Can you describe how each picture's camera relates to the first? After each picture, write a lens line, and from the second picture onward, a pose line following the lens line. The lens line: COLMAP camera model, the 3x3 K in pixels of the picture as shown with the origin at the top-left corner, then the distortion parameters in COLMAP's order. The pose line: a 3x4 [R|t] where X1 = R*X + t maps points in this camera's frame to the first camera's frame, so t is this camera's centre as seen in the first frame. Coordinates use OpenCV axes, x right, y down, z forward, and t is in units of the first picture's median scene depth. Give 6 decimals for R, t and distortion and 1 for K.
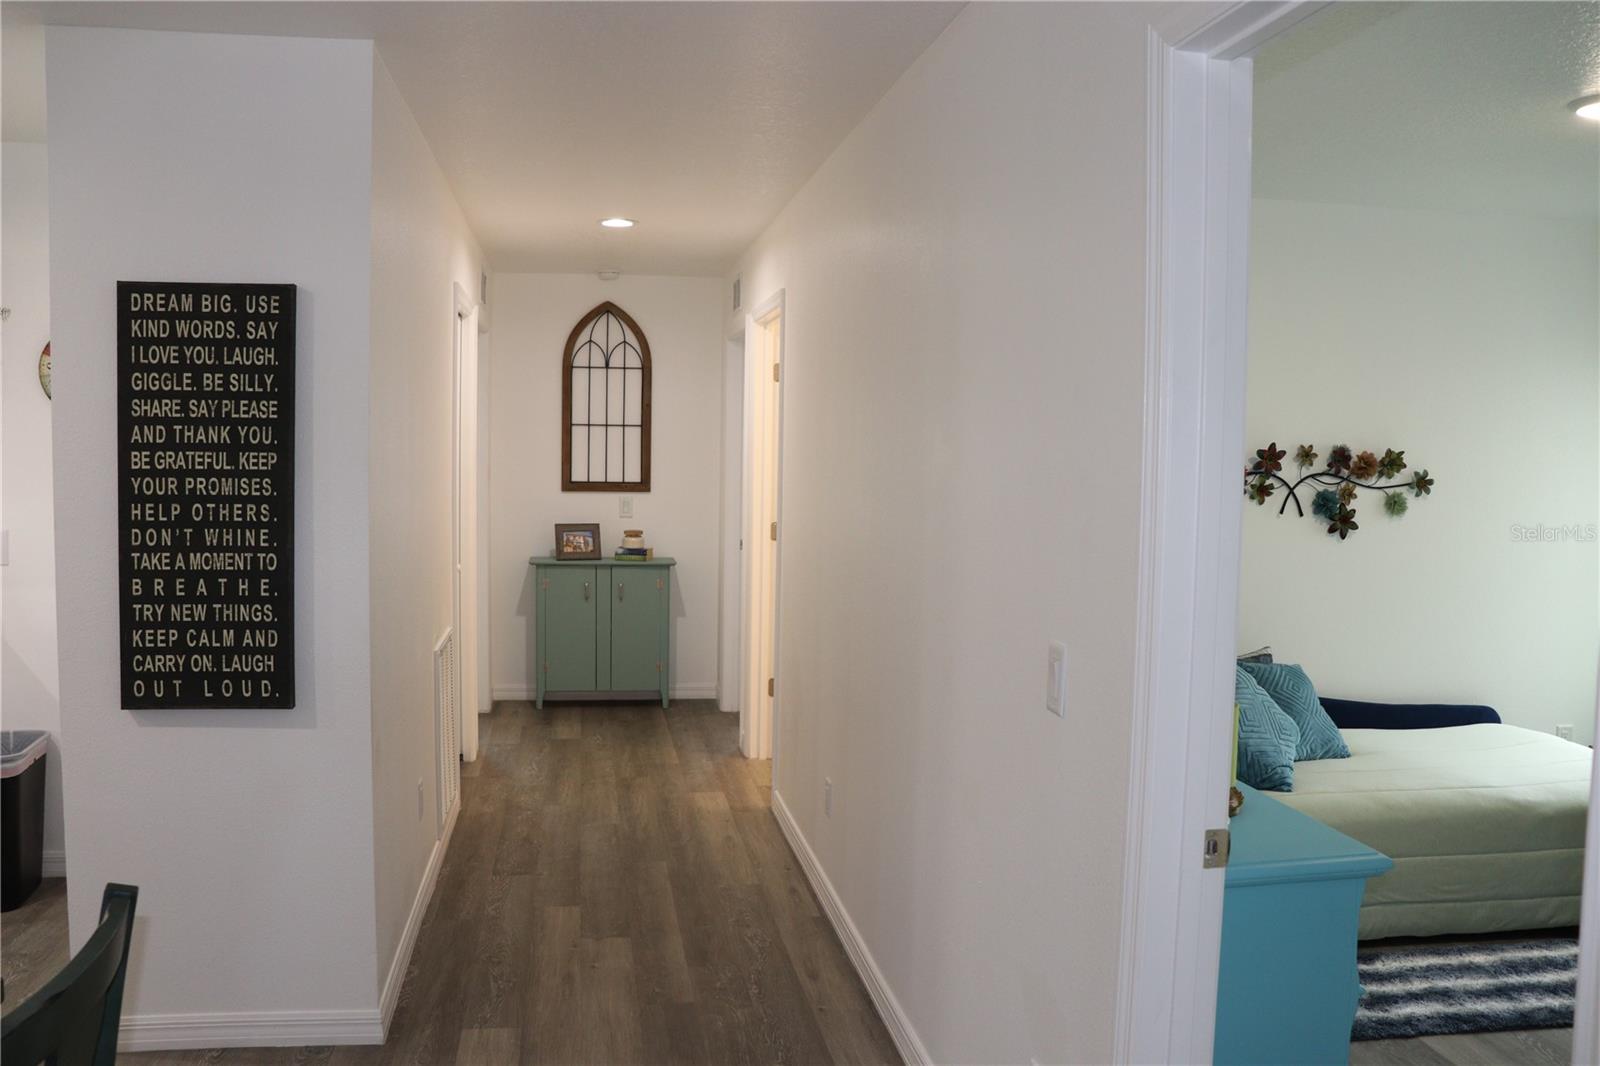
lens RADIAL K [[1317.3, 0, 802.3], [0, 1317.3, 530.1], [0, 0, 1]] dist [-0.162232, 0.140467]
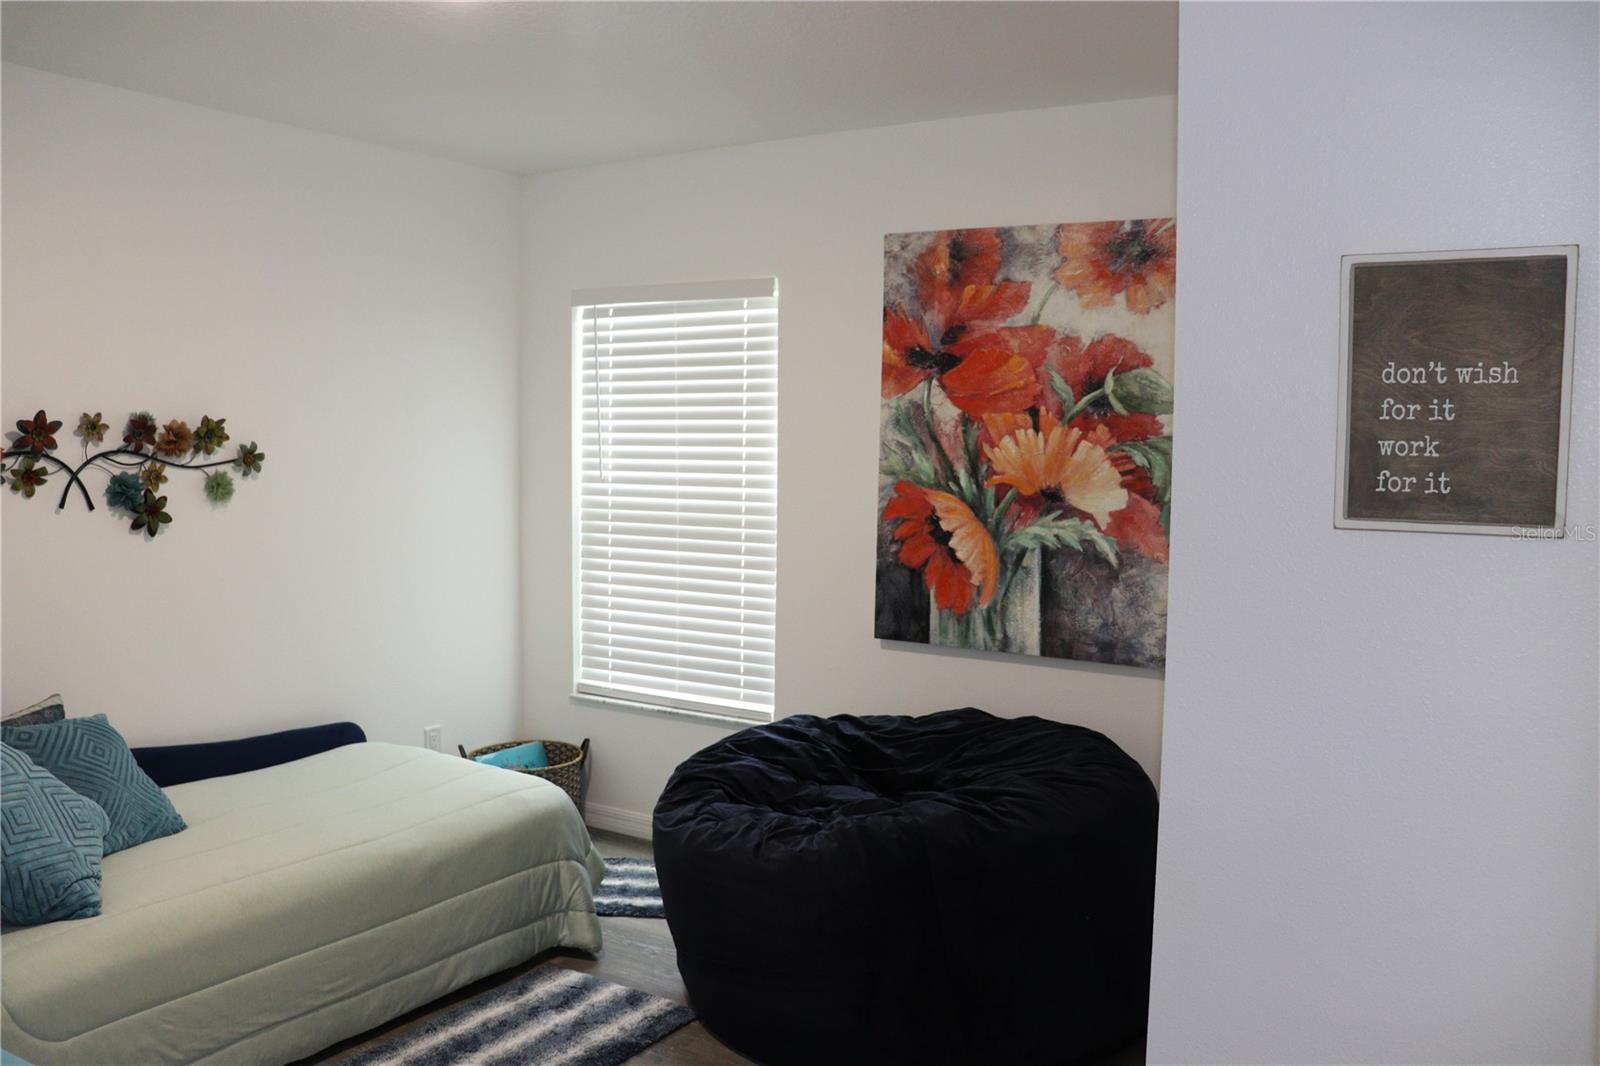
lens RADIAL K [[1317.3, 0, 794.0], [0, 1317.3, 534.8], [0, 0, 1]] dist [-0.162232, 0.140467]
pose [[0.663924, -0.071600, 0.744364, 0.114239], [0.055400, 0.997380, 0.046524, -0.008259], [-0.745745, 0.010349, 0.666151, 0.221106]]
